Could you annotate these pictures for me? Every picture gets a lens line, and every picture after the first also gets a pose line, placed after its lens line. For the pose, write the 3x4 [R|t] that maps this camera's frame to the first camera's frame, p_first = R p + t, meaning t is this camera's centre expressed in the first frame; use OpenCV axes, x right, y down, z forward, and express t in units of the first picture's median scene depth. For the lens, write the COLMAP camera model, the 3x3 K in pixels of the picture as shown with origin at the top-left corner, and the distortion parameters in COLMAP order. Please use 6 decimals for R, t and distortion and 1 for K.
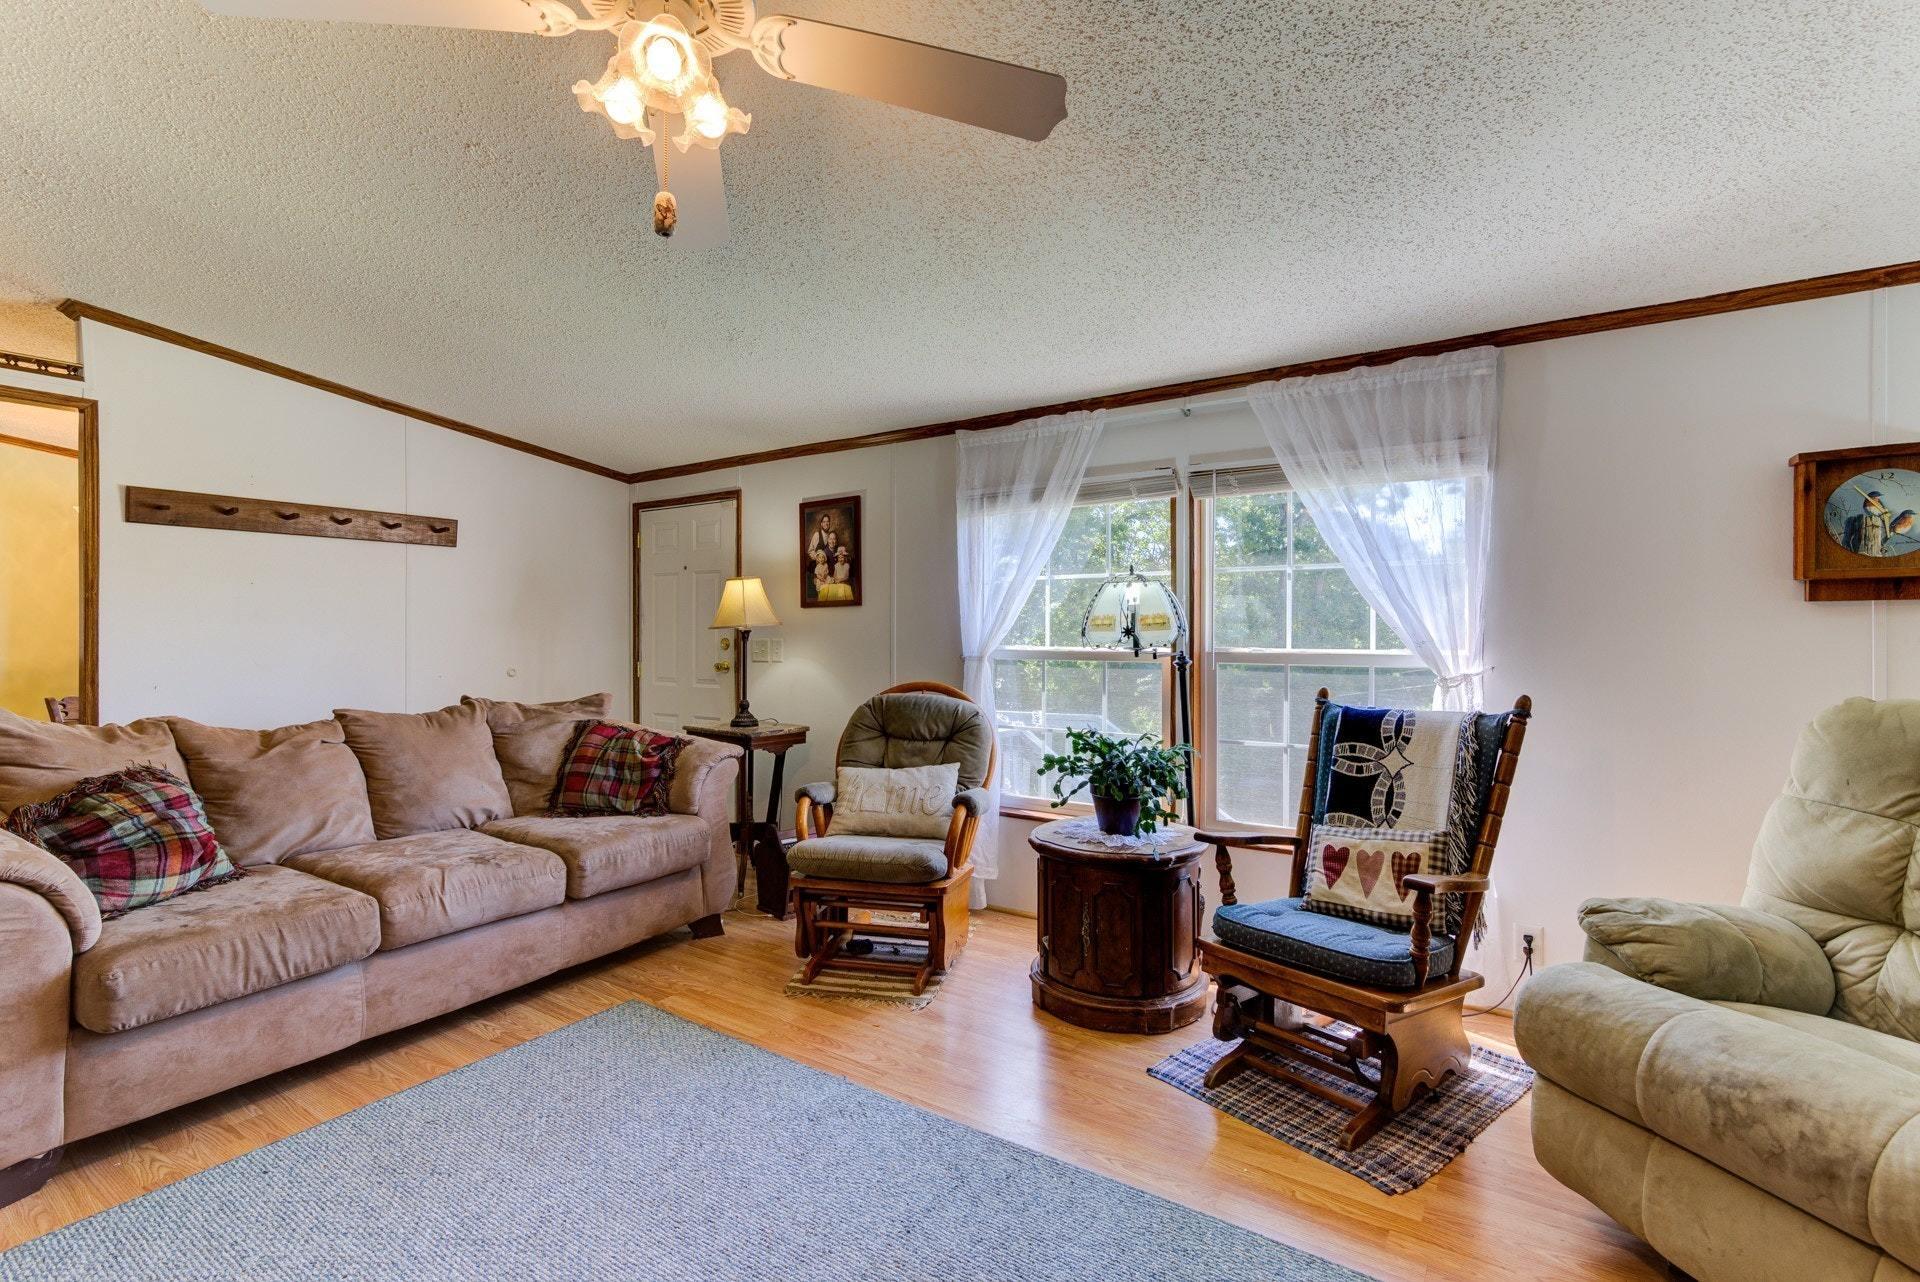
lens RADIAL K [[871.5, 0, 958.1], [0, 871.5, 638.8], [0, 0, 1]] dist [0.000309, -0.000385]
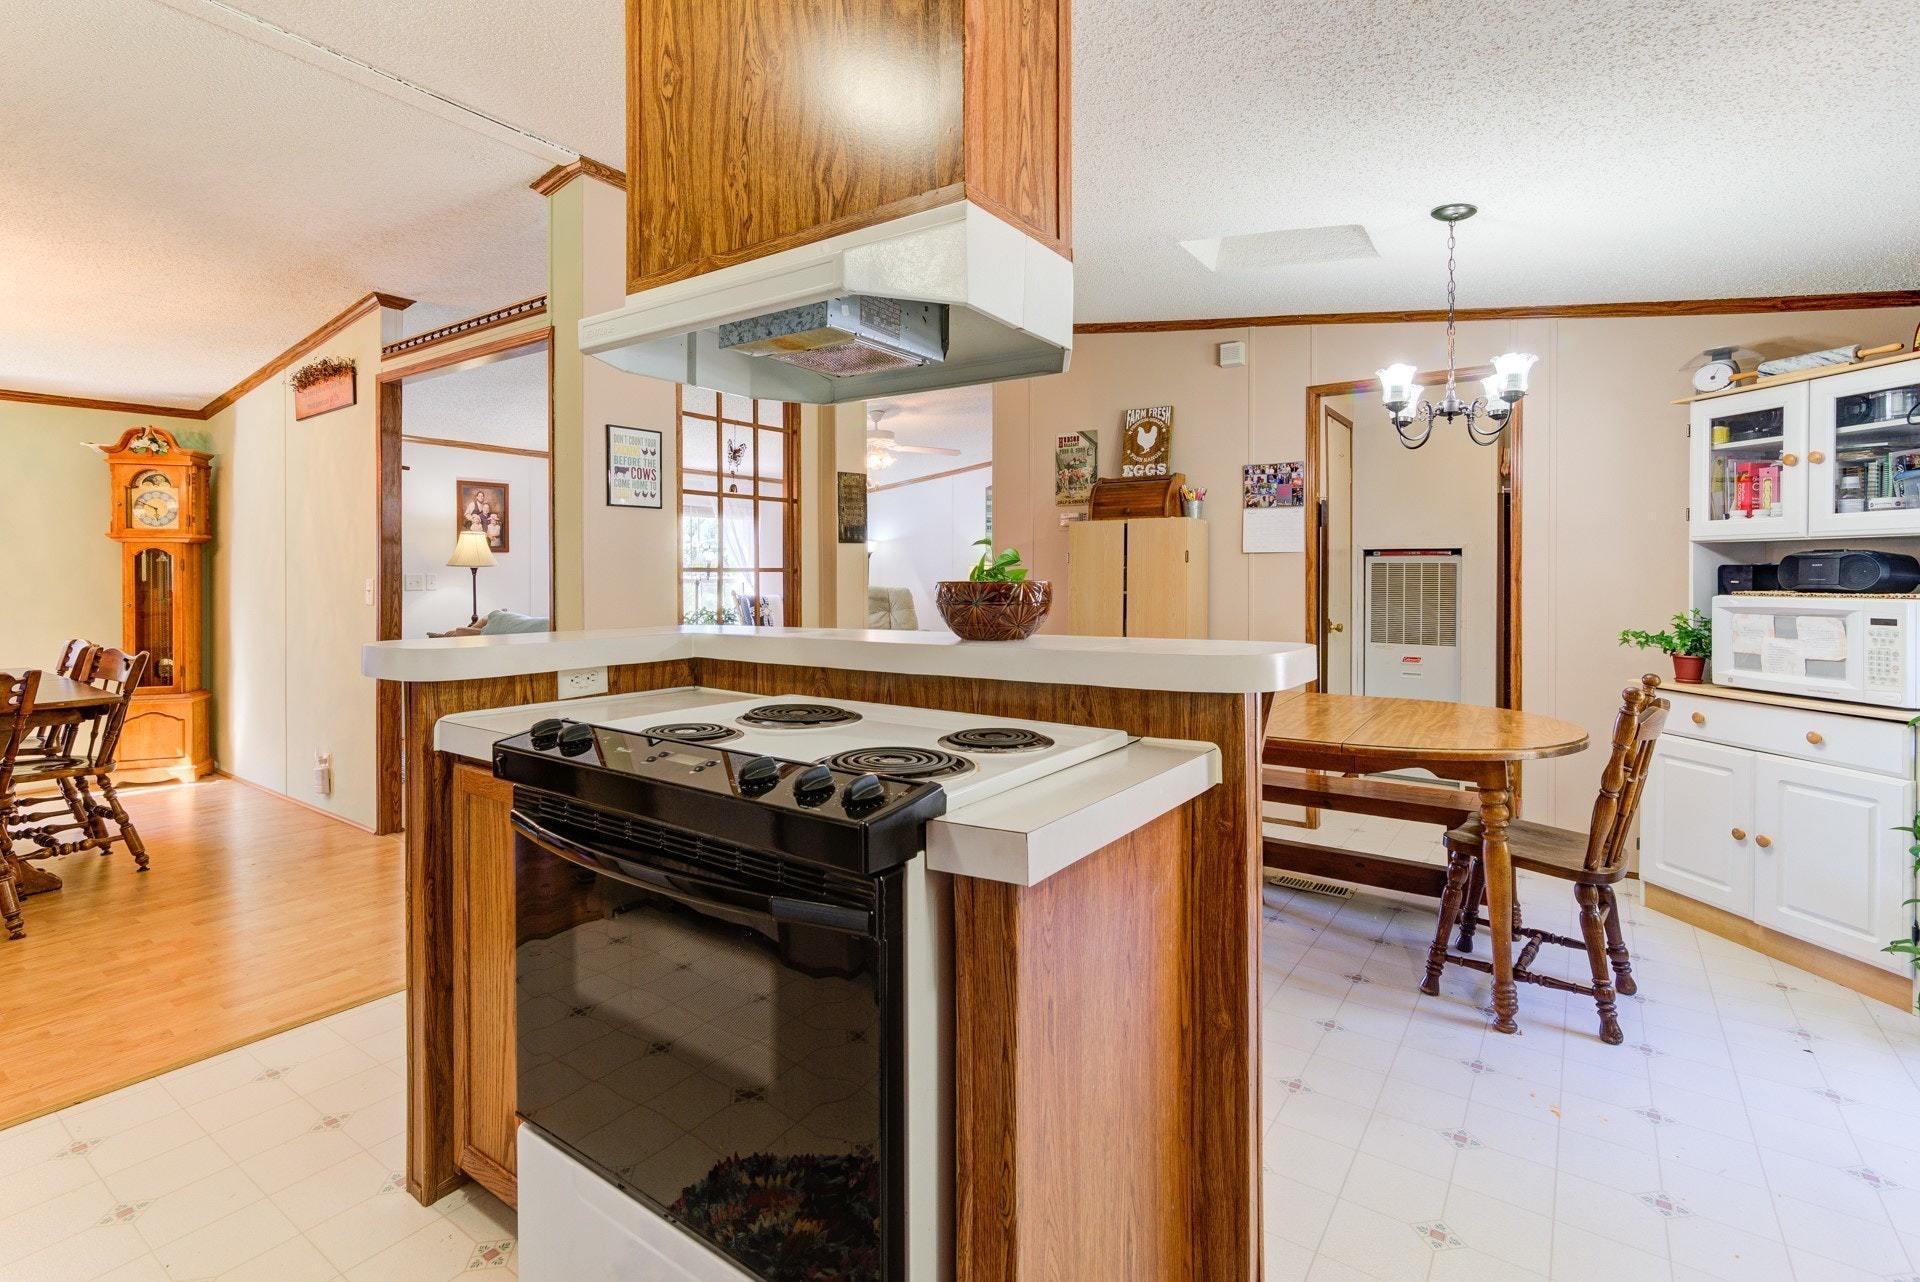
lens RADIAL K [[897.3, 0, 955.8], [0, 897.3, 576.7], [0, 0, 1]] dist [-0.000697, -0.000301]
pose [[0.017613, -0.003033, 0.999840, -2.277664], [0.002602, 0.999992, 0.002988, 0.004537], [-0.999841, 0.002549, 0.017620, 0.193676]]
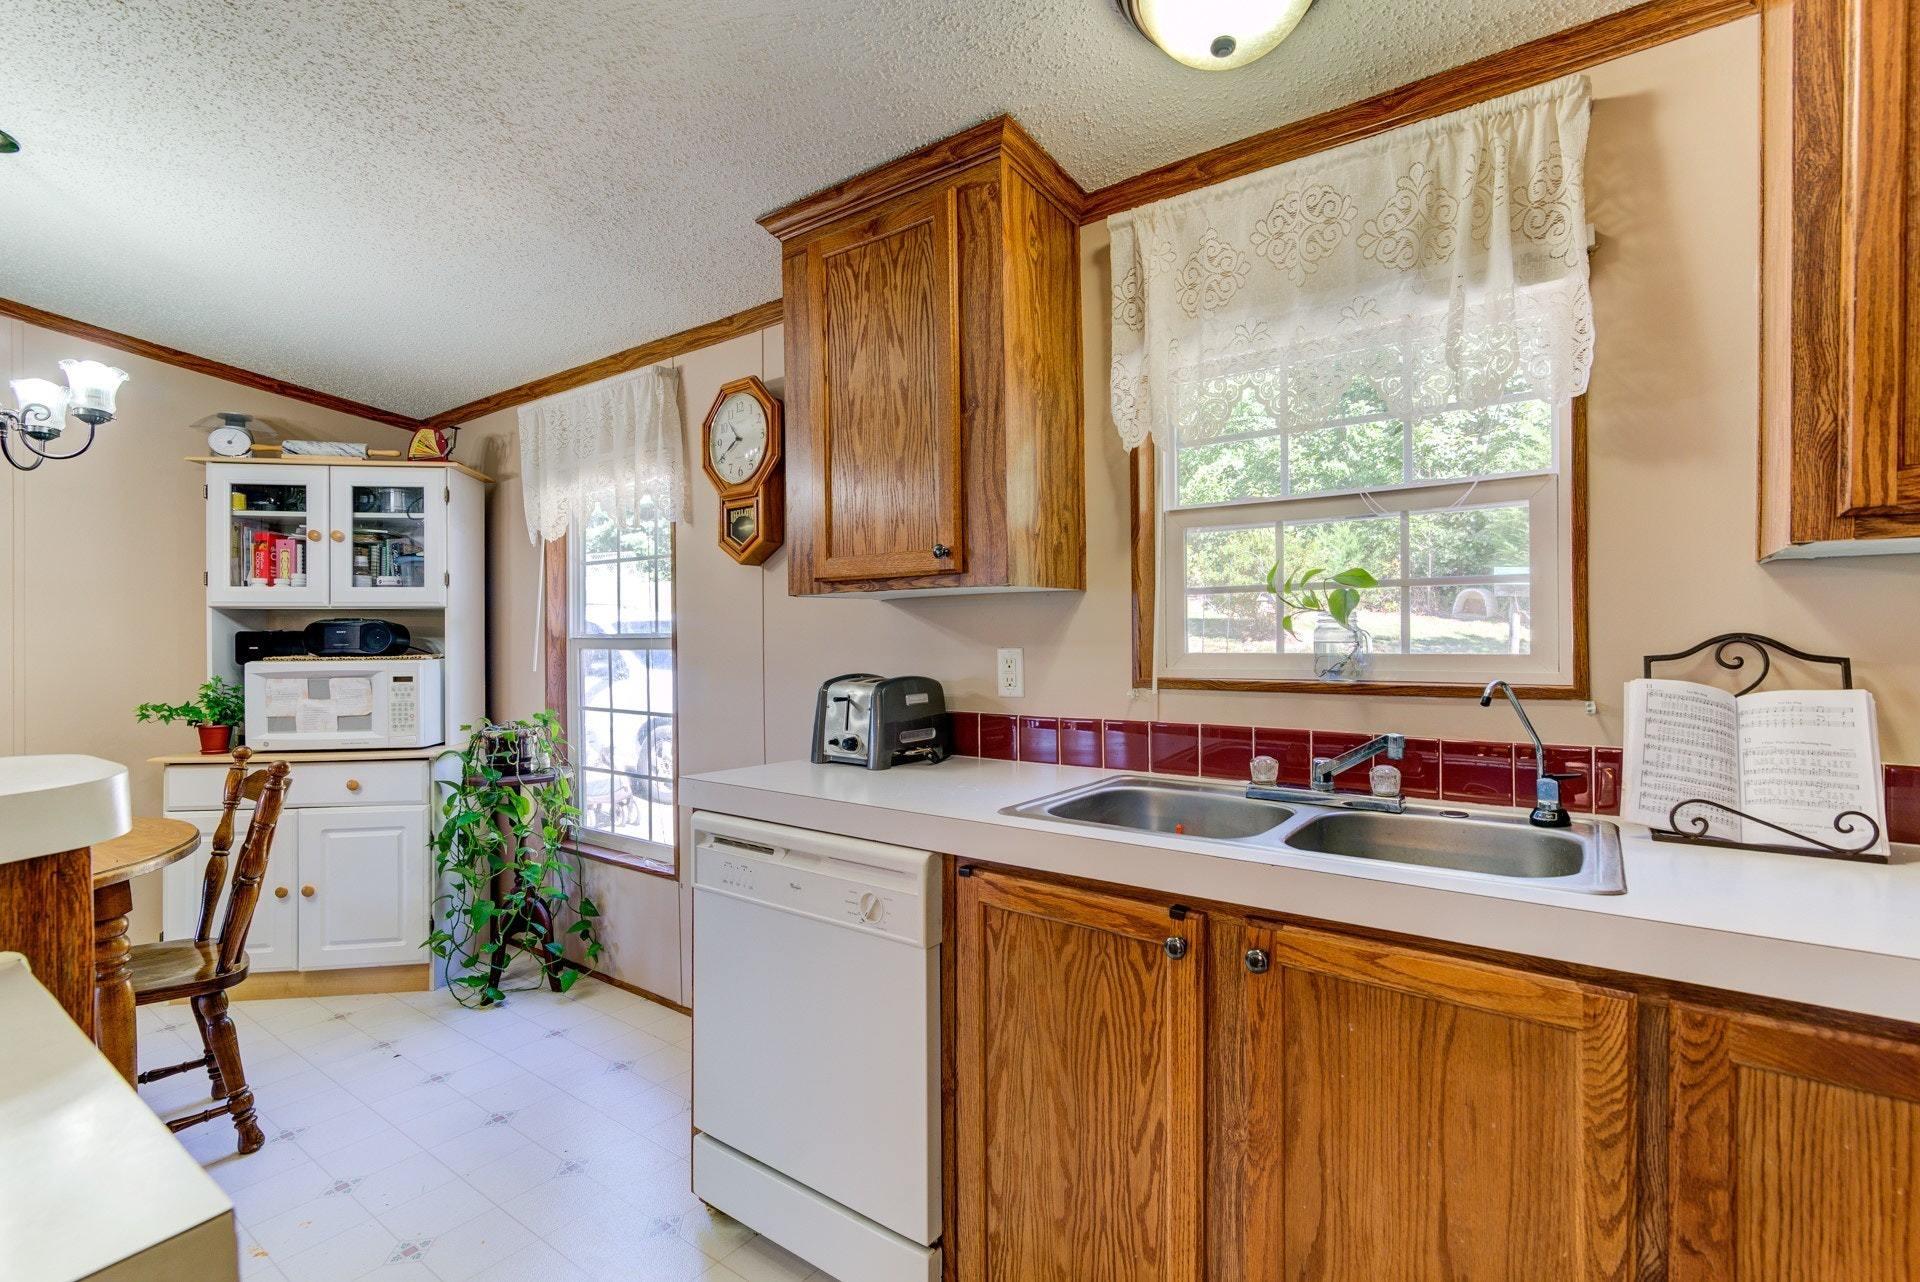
lens RADIAL K [[871.5, 0, 958.1], [0, 871.5, 638.8], [0, 0, 1]] dist [0.000309, -0.000385]
pose [[-0.999305, 0.005901, 0.036813, -2.095748], [0.006153, 0.999958, 0.006737, 0.003155], [-0.036771, 0.006959, -0.999299, 0.302568]]
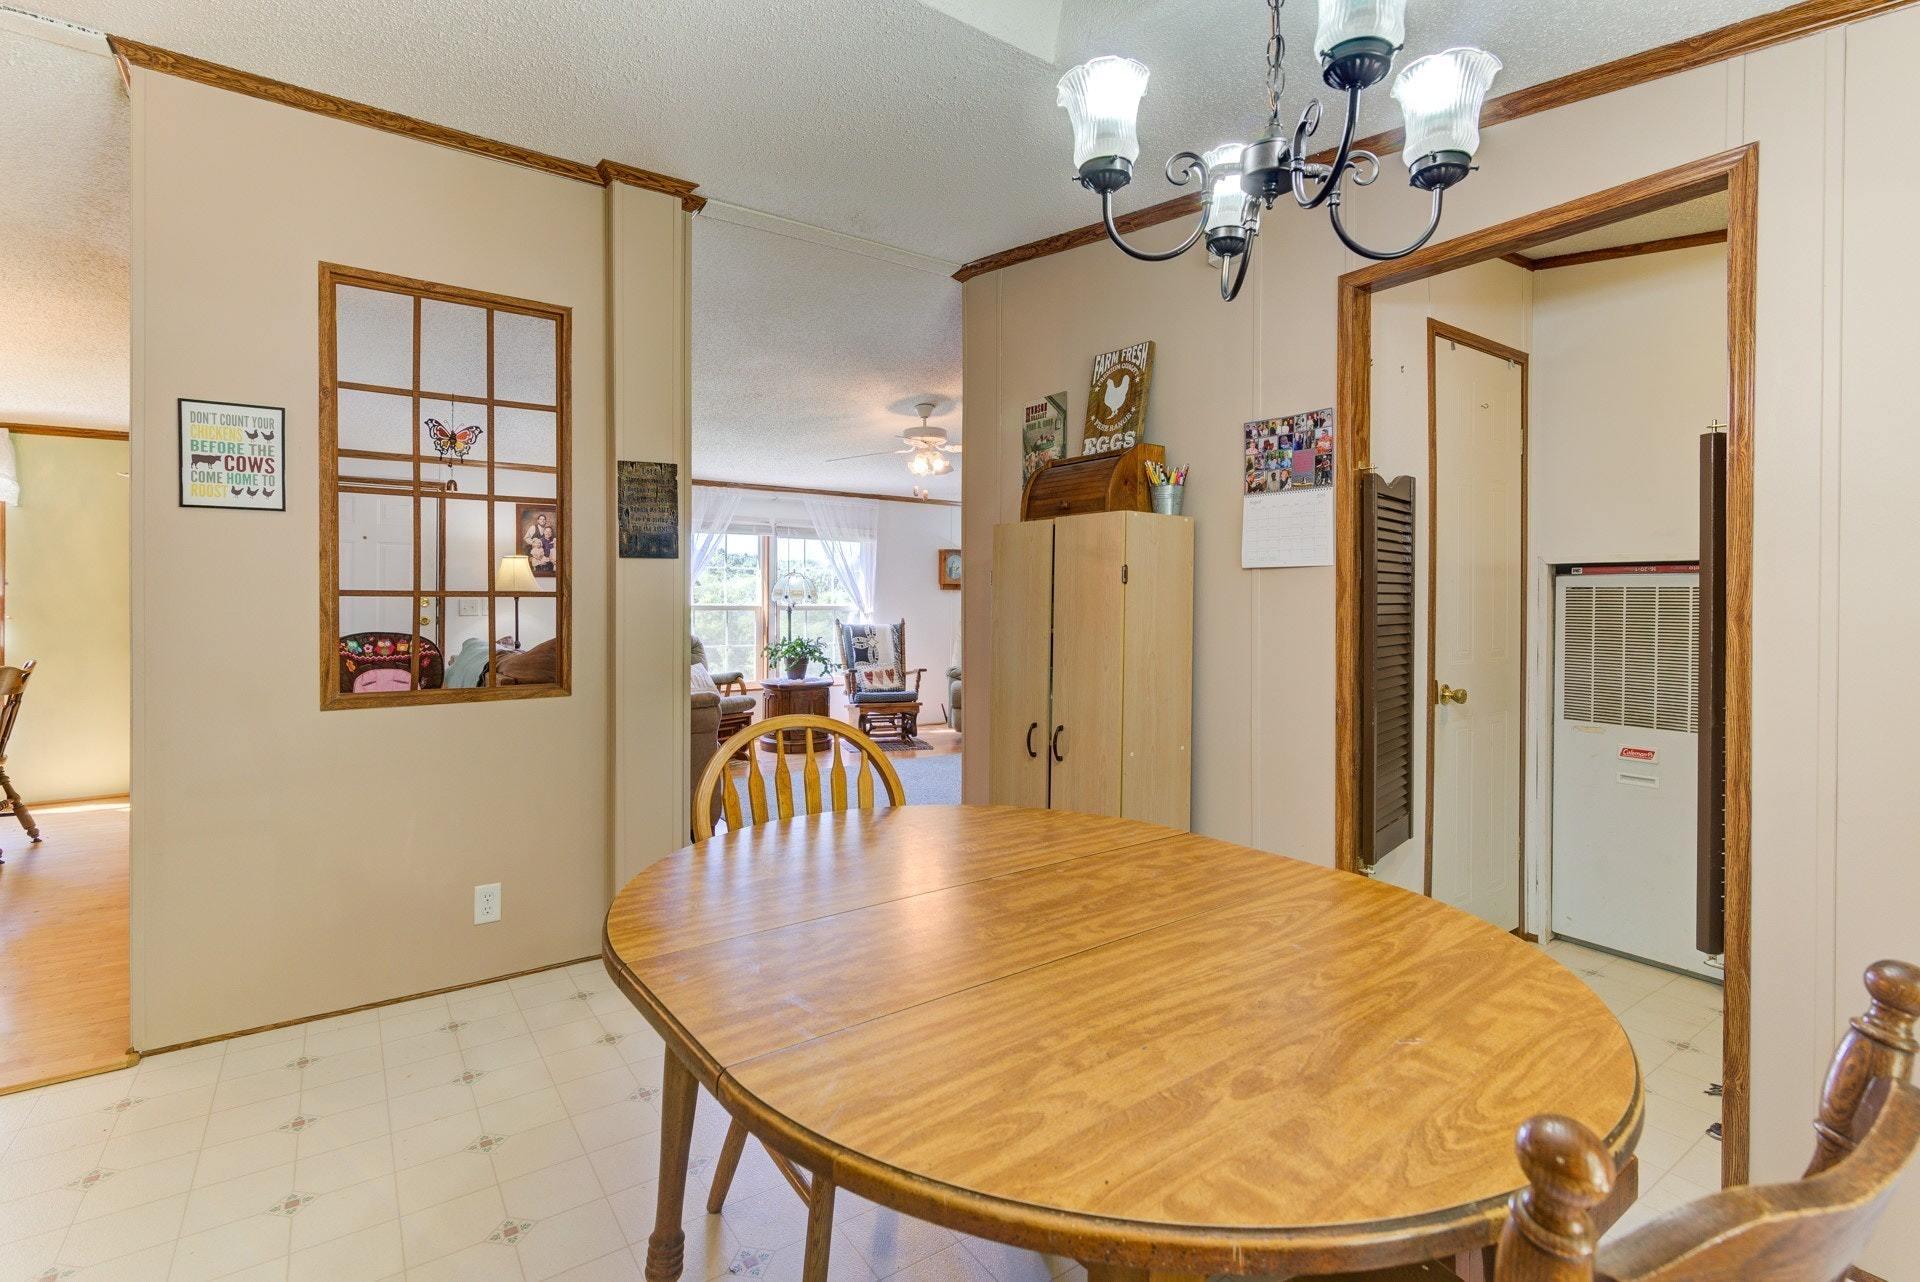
lens RADIAL K [[885.0, 0, 969.9], [0, 885.0, 607.8], [0, 0, 1]] dist [0.000130, 0.000416]
pose [[0.354143, -0.004594, 0.935180, -1.742449], [-0.003060, 0.999977, 0.006071, 0.005566], [-0.935186, -0.005012, 0.354121, -0.285601]]
